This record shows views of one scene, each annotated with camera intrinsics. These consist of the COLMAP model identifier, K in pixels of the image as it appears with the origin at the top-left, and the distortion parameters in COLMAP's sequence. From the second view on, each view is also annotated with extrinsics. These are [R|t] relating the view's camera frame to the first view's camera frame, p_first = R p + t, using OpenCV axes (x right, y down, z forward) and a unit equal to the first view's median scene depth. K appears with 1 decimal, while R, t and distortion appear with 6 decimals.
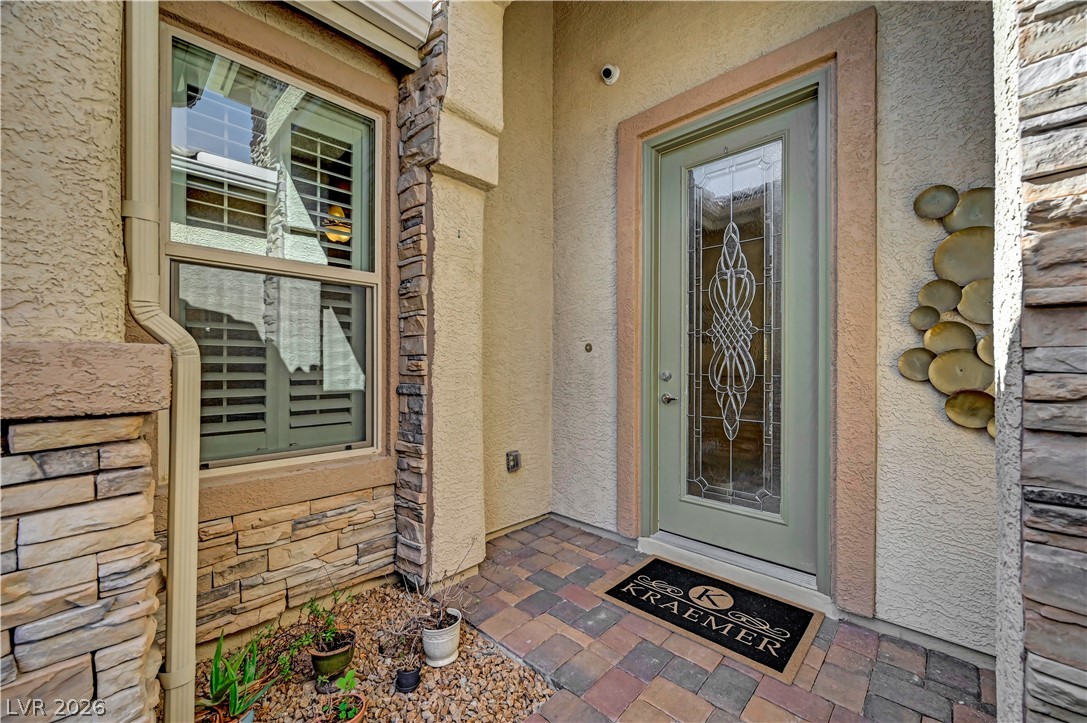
lens RADIAL K [[431.3, 0, 544.9], [0, 431.3, 365.6], [0, 0, 1]] dist [0.000191, -0.000468]
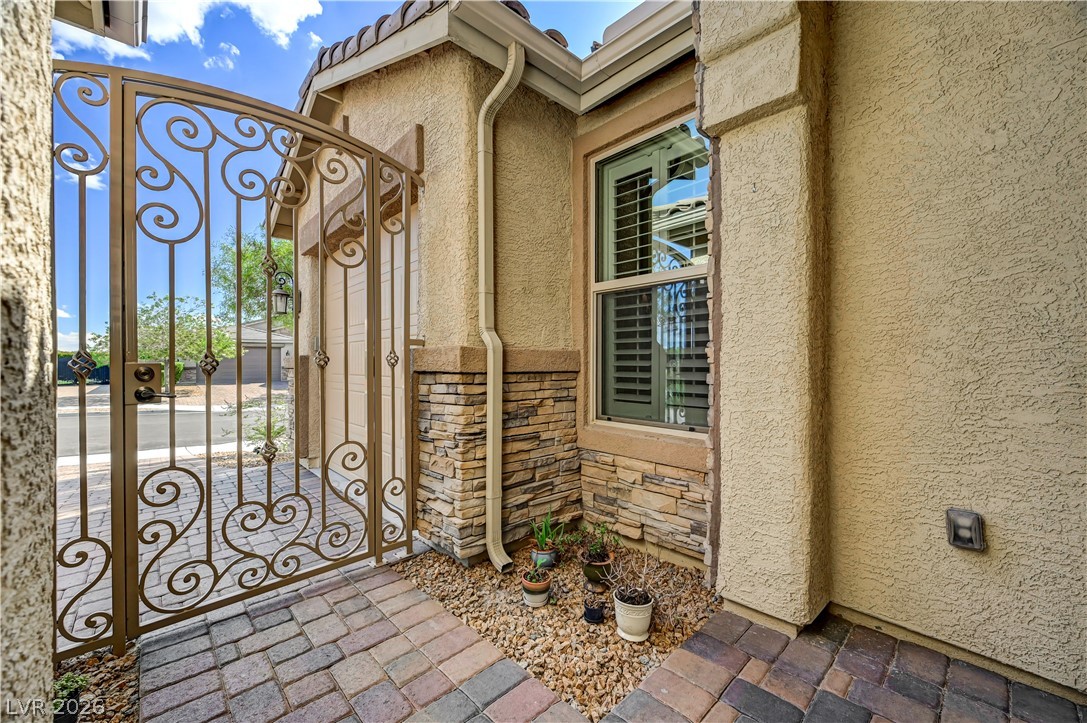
lens RADIAL K [[431.3, 0, 541.5], [0, 431.3, 361.2], [0, 0, 1]] dist [0.000191, -0.000468]
pose [[-0.057917, -0.000669, -0.998321, 0.663171], [0.001939, 0.999998, -0.000783, 0.018226], [0.998320, -0.001981, -0.057916, 0.691606]]
